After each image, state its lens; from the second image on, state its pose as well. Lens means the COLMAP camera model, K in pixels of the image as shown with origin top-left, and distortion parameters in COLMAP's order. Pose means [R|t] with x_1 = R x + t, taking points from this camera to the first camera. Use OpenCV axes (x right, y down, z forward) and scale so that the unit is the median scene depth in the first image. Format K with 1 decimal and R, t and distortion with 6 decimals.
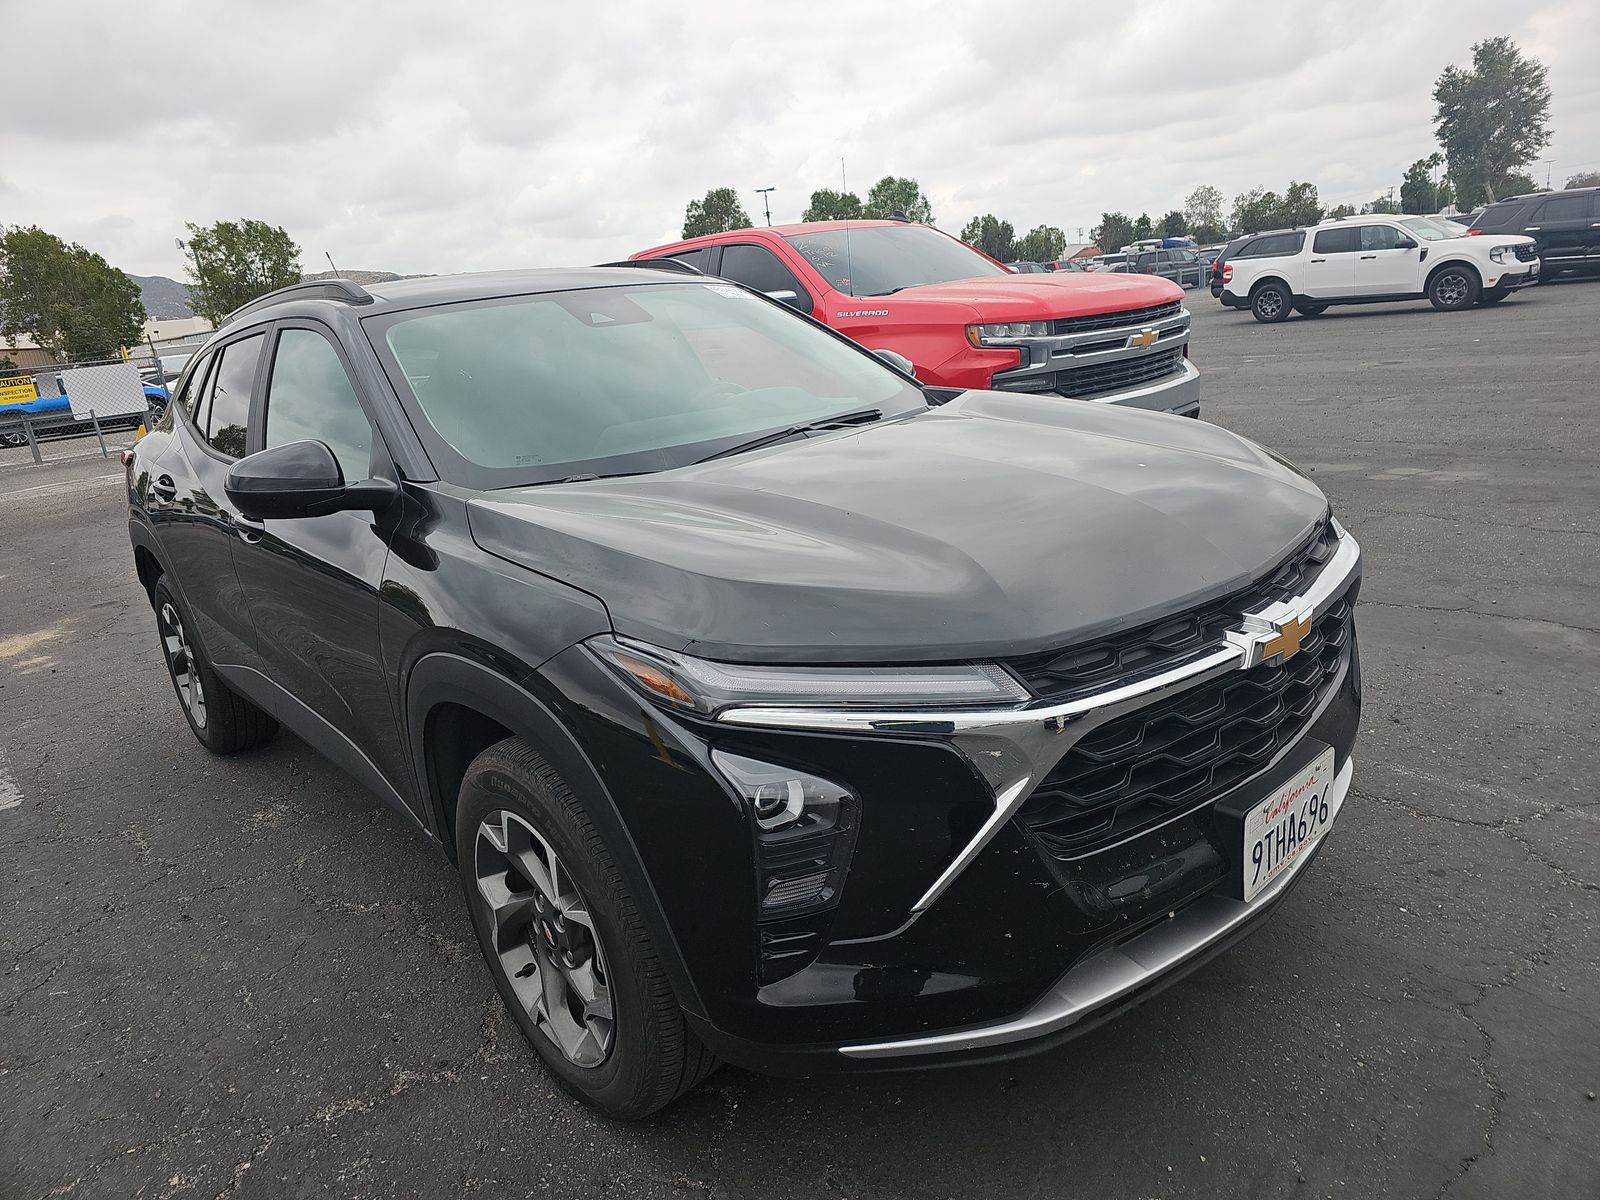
lens RADIAL K [[1057.4, 0, 805.9], [0, 1057.4, 592.4], [0, 0, 1]] dist [0.052907, -0.049640]
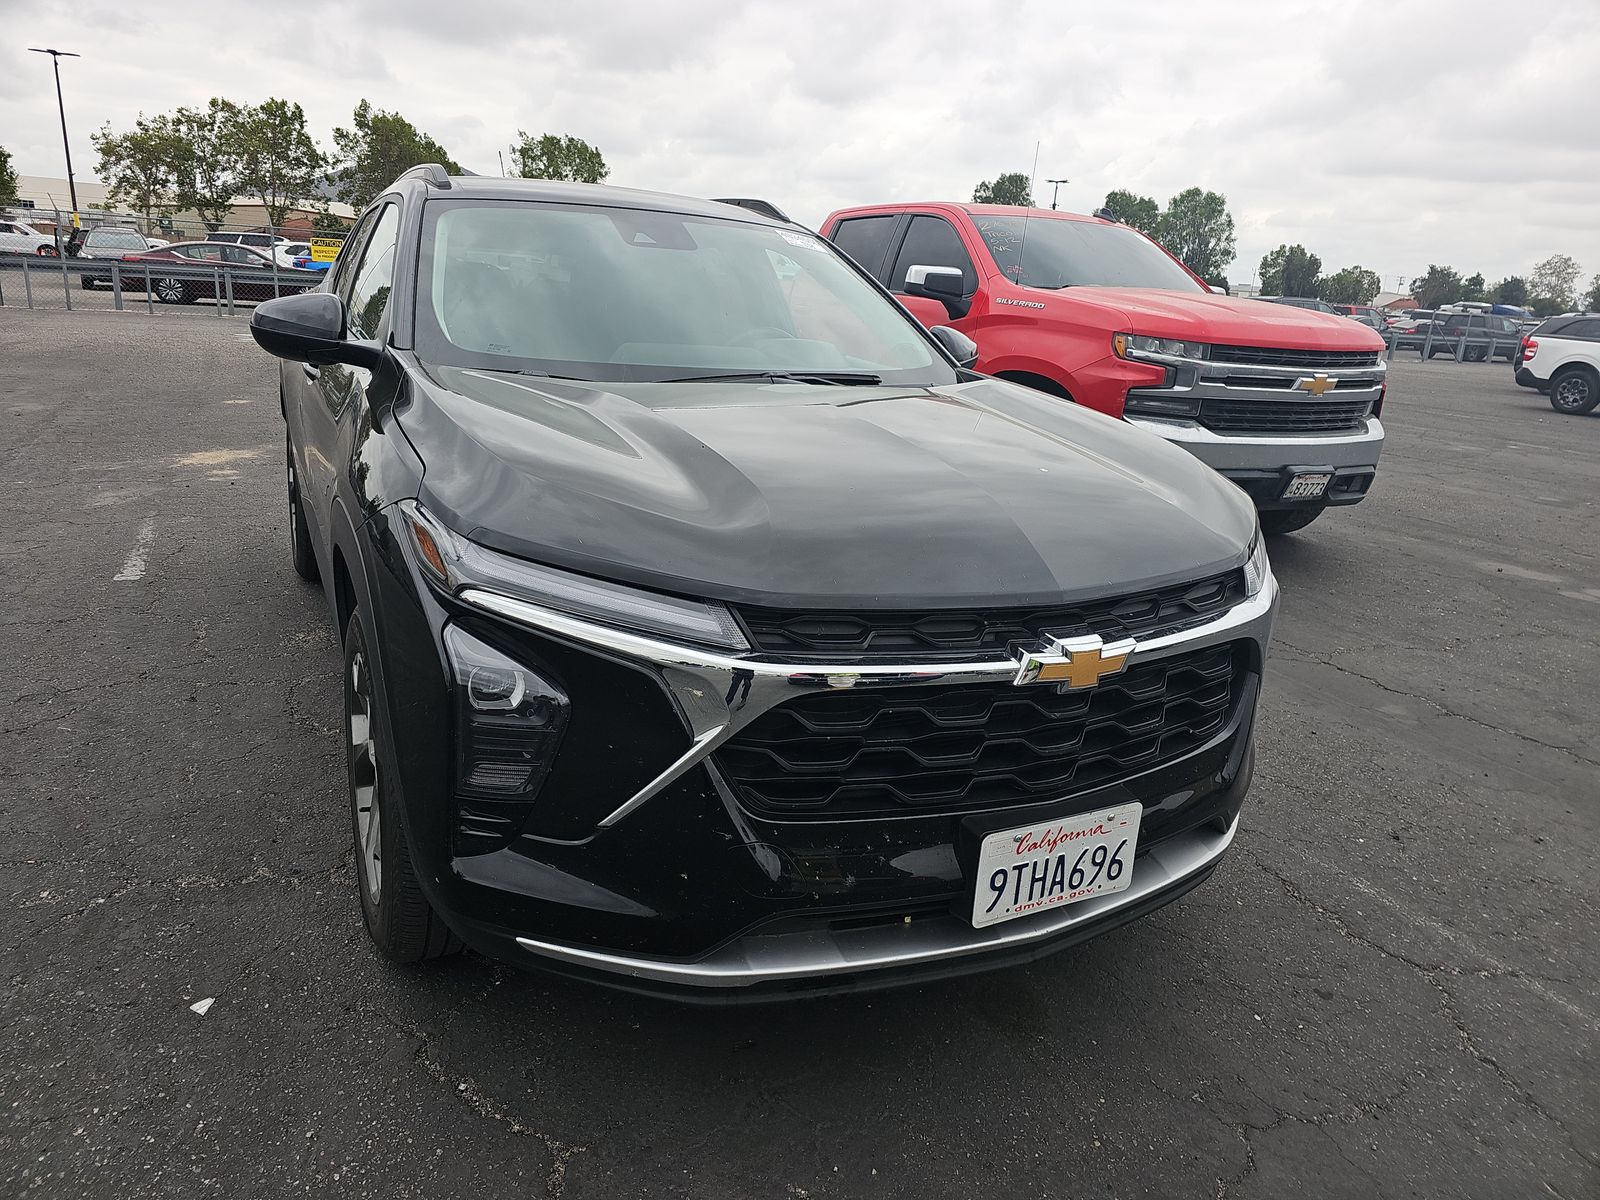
lens RADIAL K [[1057.4, 0, 800.5], [0, 1057.4, 588.7], [0, 0, 1]] dist [0.052907, -0.049640]
pose [[0.950845, 0.233216, -0.203727, 0.117408], [-0.230198, 0.972373, 0.038732, -0.001116], [0.207131, 0.010070, 0.978261, 0.012101]]
